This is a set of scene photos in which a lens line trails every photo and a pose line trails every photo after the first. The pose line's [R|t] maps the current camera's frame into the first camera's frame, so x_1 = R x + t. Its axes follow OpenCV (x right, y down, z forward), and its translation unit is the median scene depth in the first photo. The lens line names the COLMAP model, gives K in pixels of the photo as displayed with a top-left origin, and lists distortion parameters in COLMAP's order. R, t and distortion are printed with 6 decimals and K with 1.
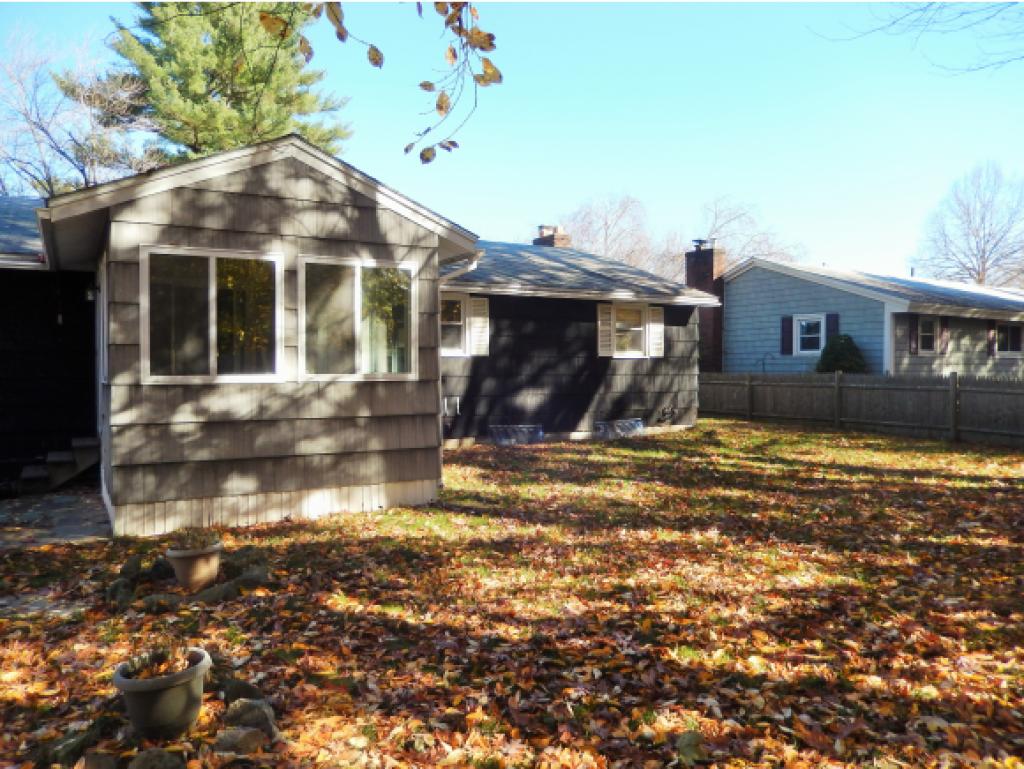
lens RADIAL K [[740.6, 0, 512.0], [0, 740.6, 384.5], [0, 0, 1]] dist [-0.003705, 0.051332]
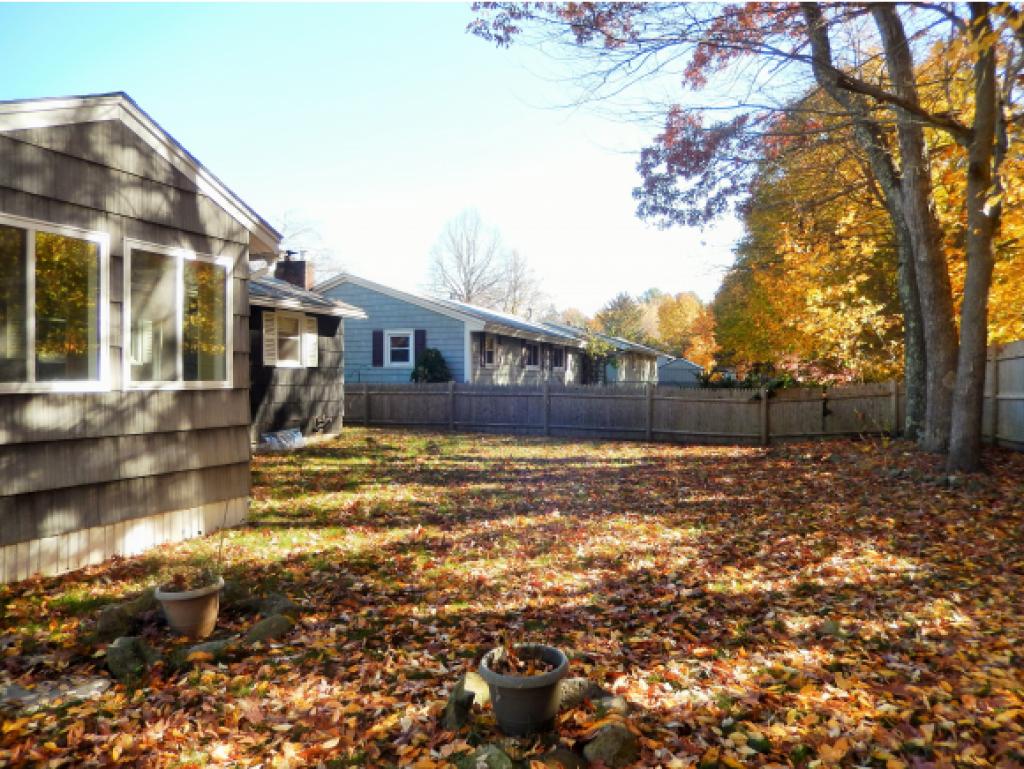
lens RADIAL K [[740.6, 0, 512.0], [0, 740.6, 384.5], [0, 0, 1]] dist [-0.003705, 0.051332]
pose [[0.813921, -0.005378, 0.580950, -0.381447], [0.014658, 0.999829, -0.011280, 0.004806], [-0.580790, 0.017696, 0.813861, 0.063947]]
